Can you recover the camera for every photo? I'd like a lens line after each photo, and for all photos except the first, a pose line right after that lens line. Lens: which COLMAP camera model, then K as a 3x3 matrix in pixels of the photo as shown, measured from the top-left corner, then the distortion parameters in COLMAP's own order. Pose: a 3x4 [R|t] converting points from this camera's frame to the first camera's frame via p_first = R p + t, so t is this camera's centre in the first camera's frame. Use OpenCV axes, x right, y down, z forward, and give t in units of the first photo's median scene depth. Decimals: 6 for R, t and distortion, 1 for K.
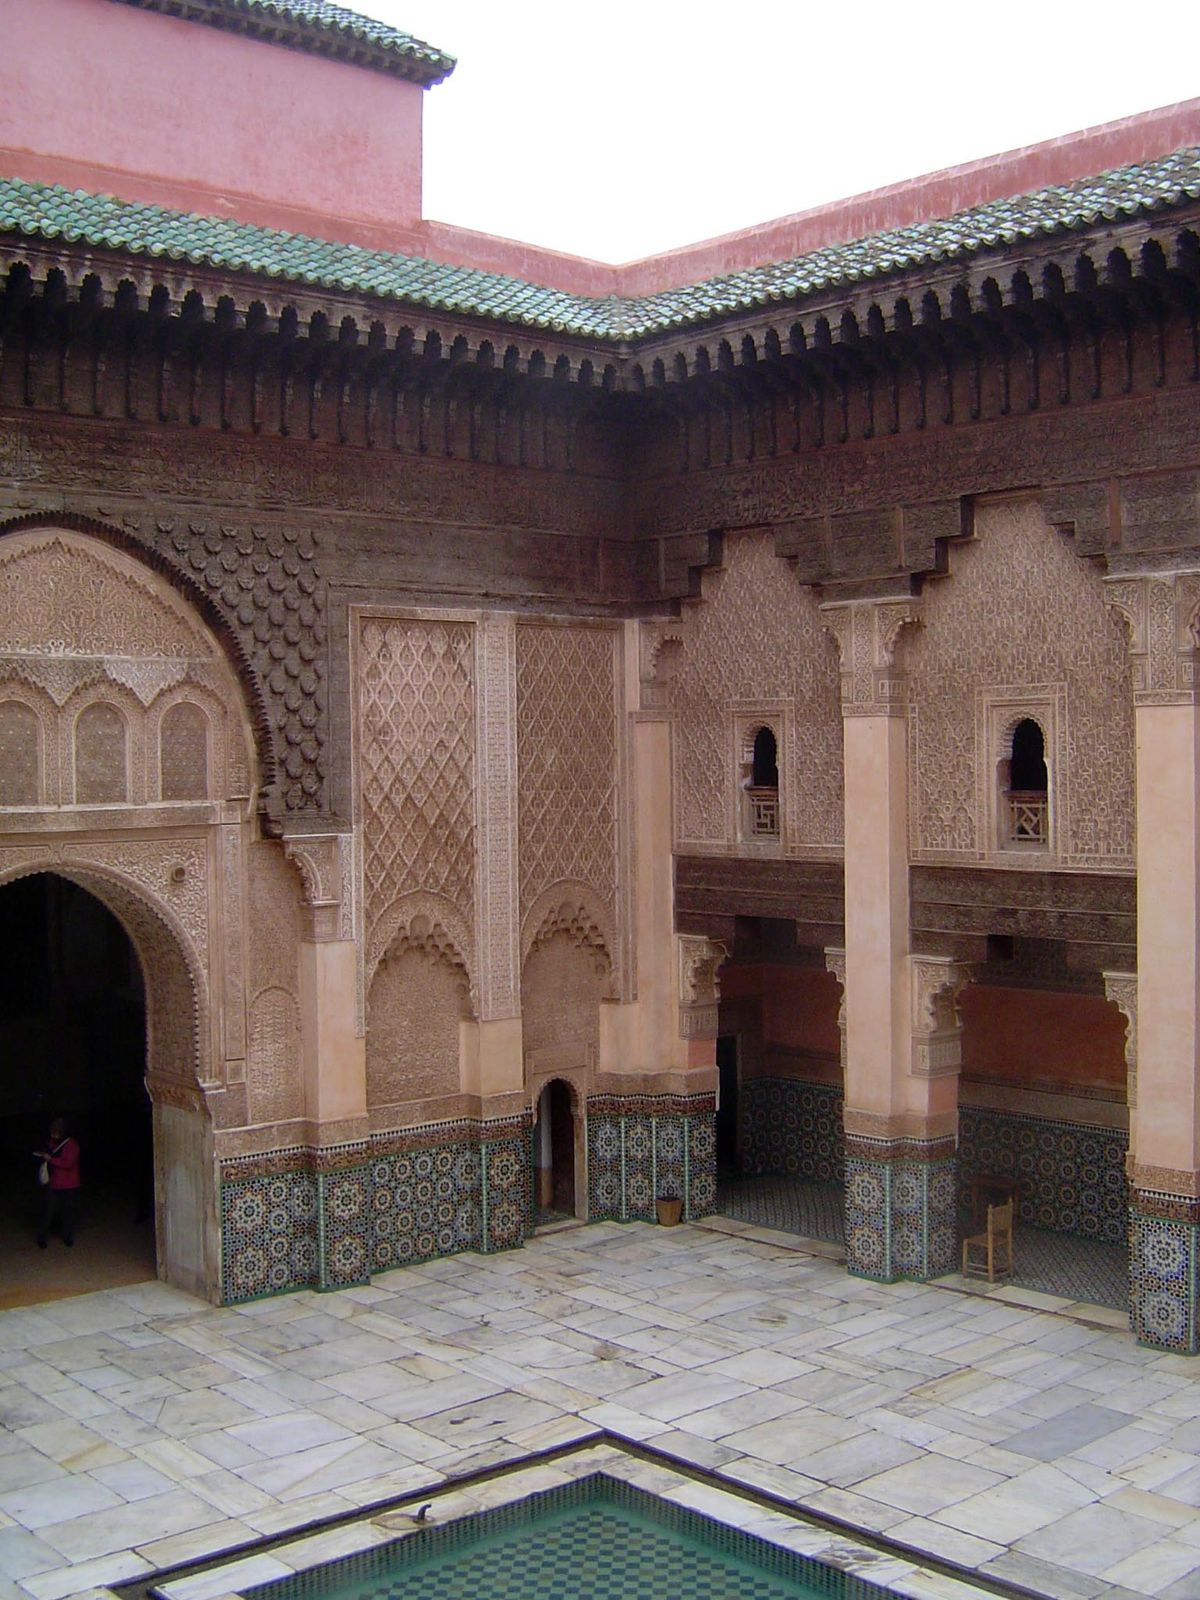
lens RADIAL K [[1813.4, 0, 600.0], [0, 1813.4, 800.0], [0, 0, 1]] dist [-0.114511, -0.054502]
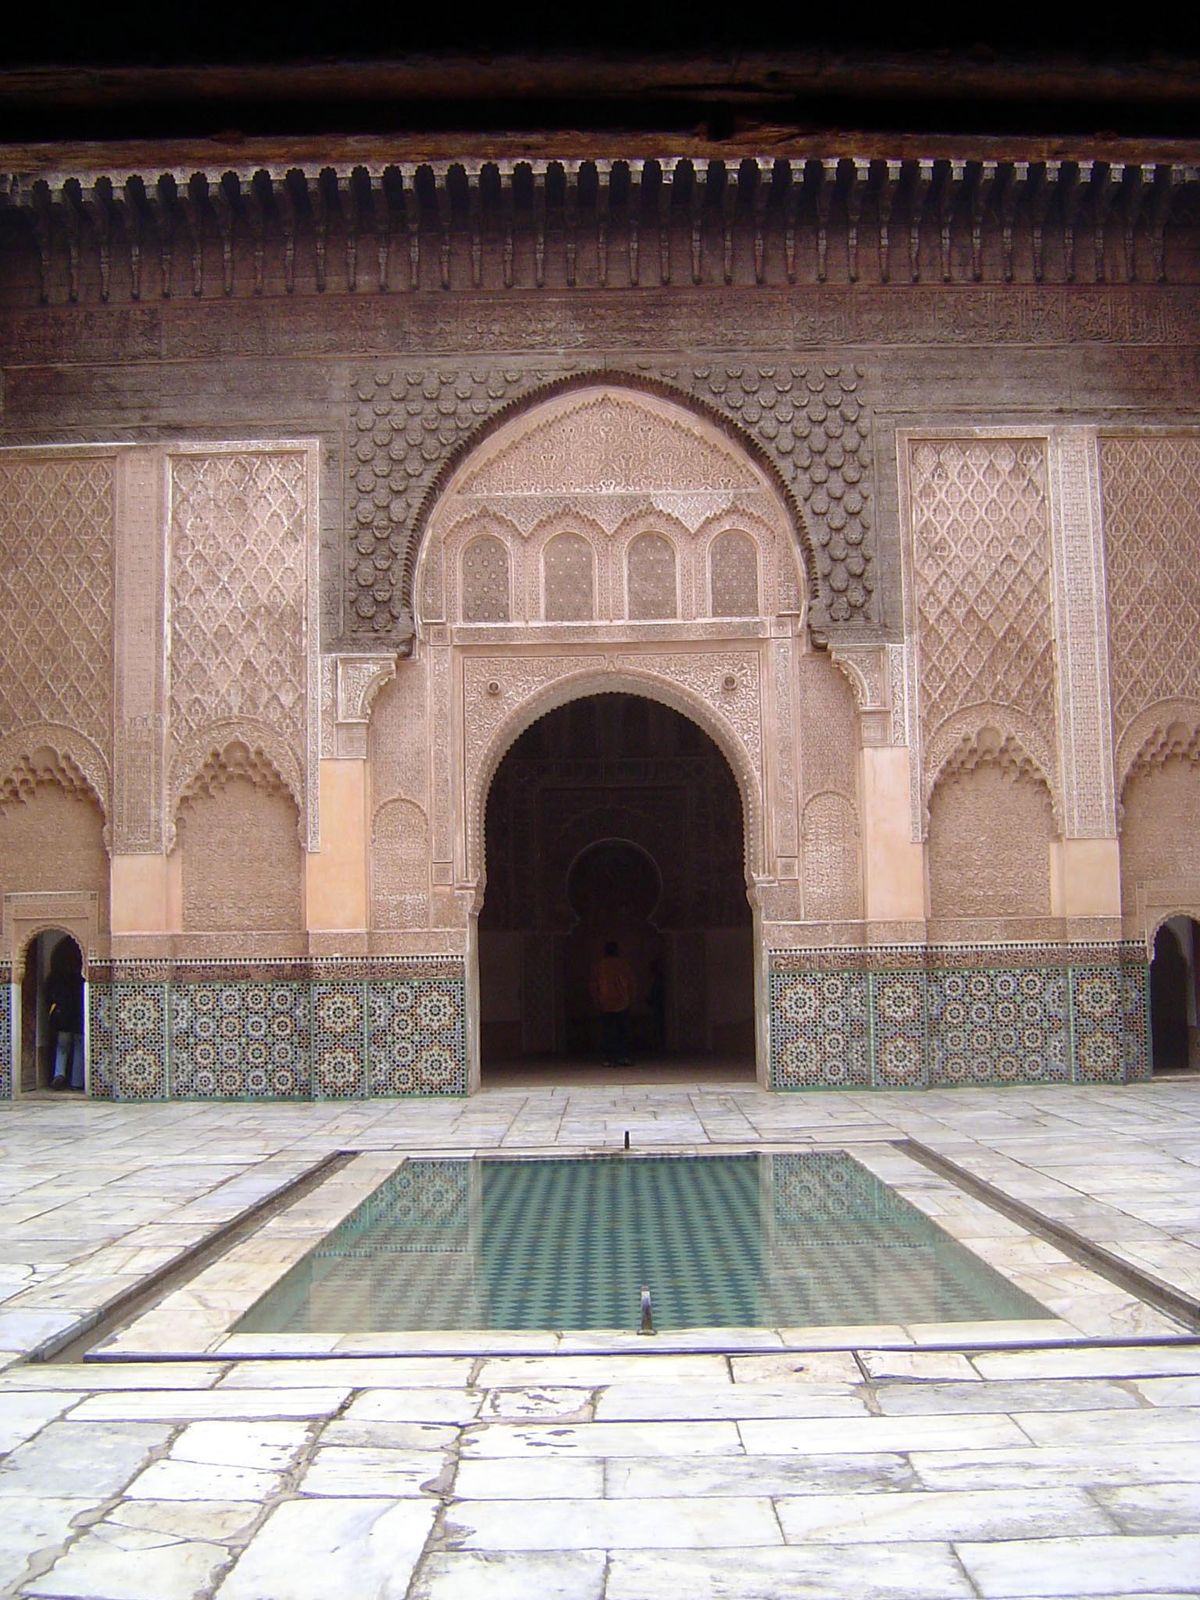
lens RADIAL K [[1813.4, 0, 600.0], [0, 1813.4, 800.0], [0, 0, 1]] dist [-0.114511, -0.054502]
pose [[0.748269, -0.059091, -0.660758, 0.413881], [-0.001879, 0.995832, -0.091185, 0.203894], [0.663392, 0.069473, 0.745040, 0.124735]]
